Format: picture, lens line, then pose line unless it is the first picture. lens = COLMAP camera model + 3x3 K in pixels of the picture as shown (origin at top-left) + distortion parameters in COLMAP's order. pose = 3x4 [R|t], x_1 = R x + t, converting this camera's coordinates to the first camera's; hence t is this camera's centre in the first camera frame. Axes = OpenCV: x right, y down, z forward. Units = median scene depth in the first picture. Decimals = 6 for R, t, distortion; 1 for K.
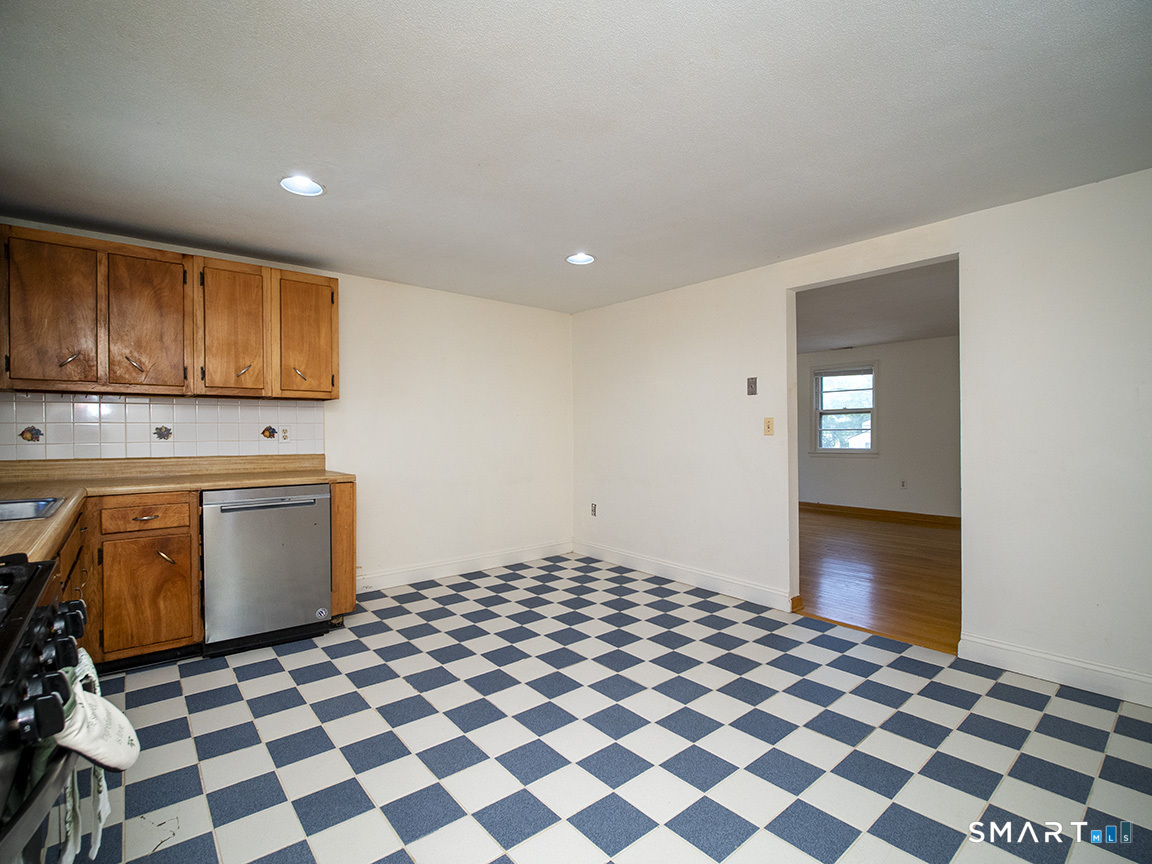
lens RADIAL K [[543.7, 0, 593.1], [0, 543.7, 430.6], [0, 0, 1]] dist [-0.019879, -0.000632]
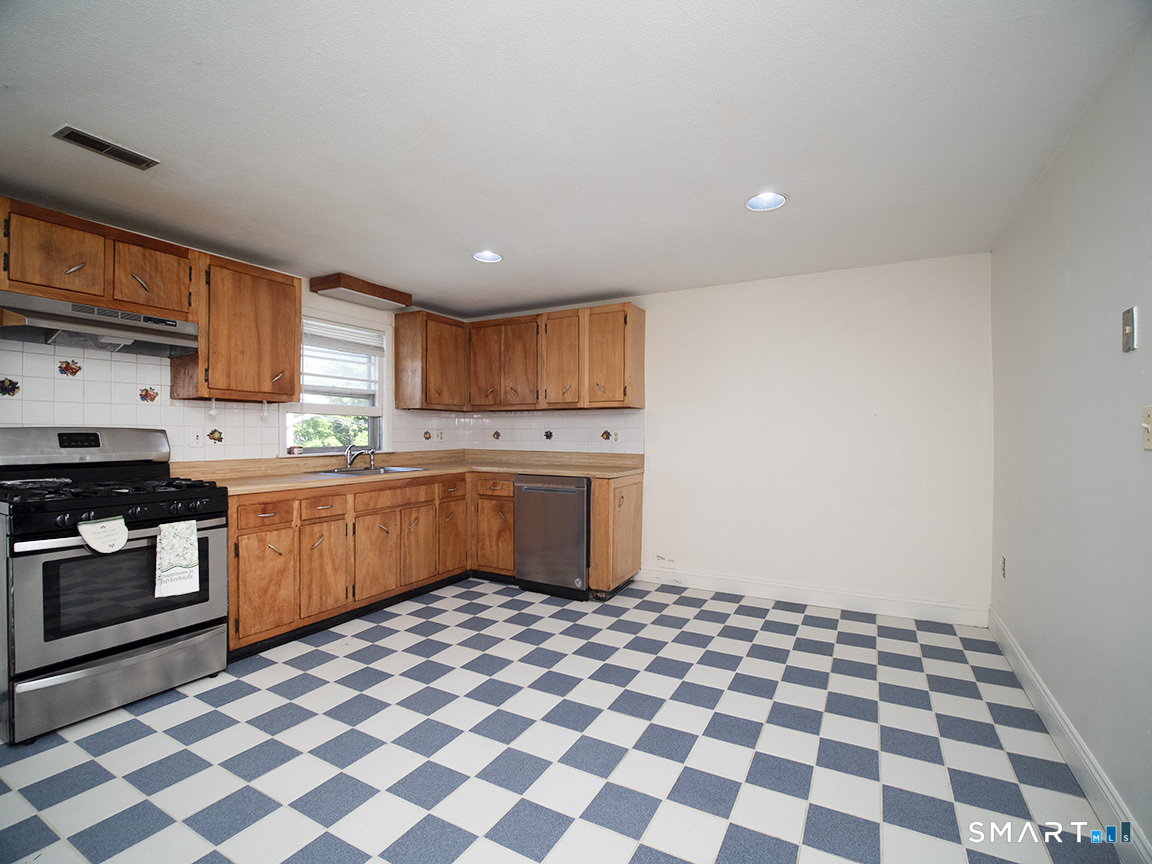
lens RADIAL K [[534.2, 0, 583.5], [0, 534.2, 437.0], [0, 0, 1]] dist [-0.016621, -0.001308]
pose [[0.349723, 0.011463, -0.936783, 0.636951], [-0.002883, 0.999934, 0.011160, -0.007497], [0.936849, -0.001202, 0.349733, 0.585961]]
